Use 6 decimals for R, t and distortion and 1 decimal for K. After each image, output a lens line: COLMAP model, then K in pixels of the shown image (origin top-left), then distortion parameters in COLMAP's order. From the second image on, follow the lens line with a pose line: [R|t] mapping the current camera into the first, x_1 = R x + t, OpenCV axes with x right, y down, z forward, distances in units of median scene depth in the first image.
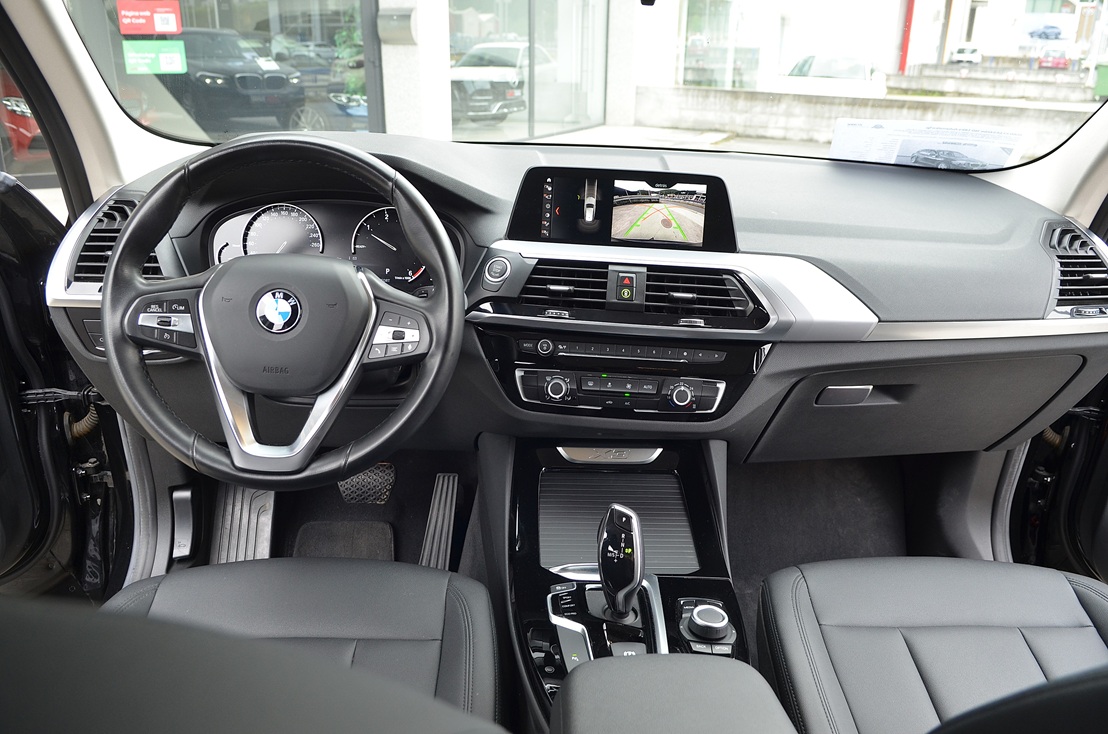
lens RADIAL K [[764.5, 0, 554.0], [0, 764.5, 367.0], [0, 0, 1]] dist [-0.055691, -0.001844]
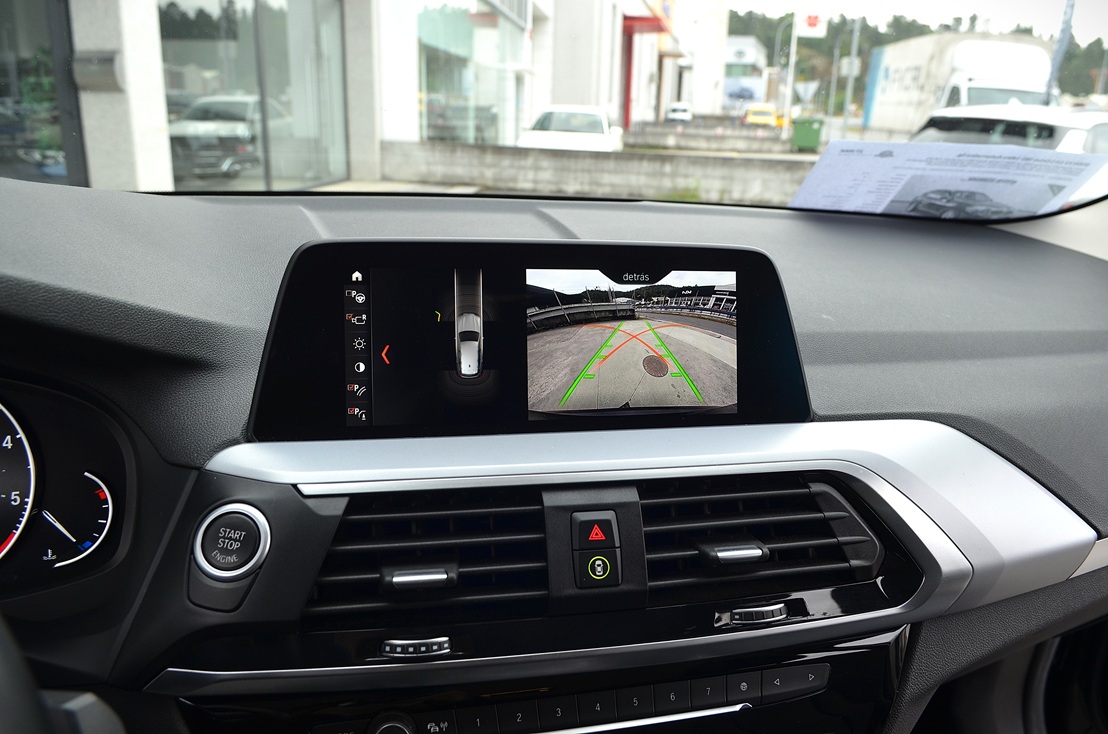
lens RADIAL K [[764.5, 0, 554.0], [0, 764.5, 367.0], [0, 0, 1]] dist [-0.055691, -0.001844]
pose [[0.947720, -0.081152, 0.308612, -0.033059], [0.102401, 0.993316, -0.053262, -0.165030], [-0.302227, 0.082079, 0.949696, 0.595856]]
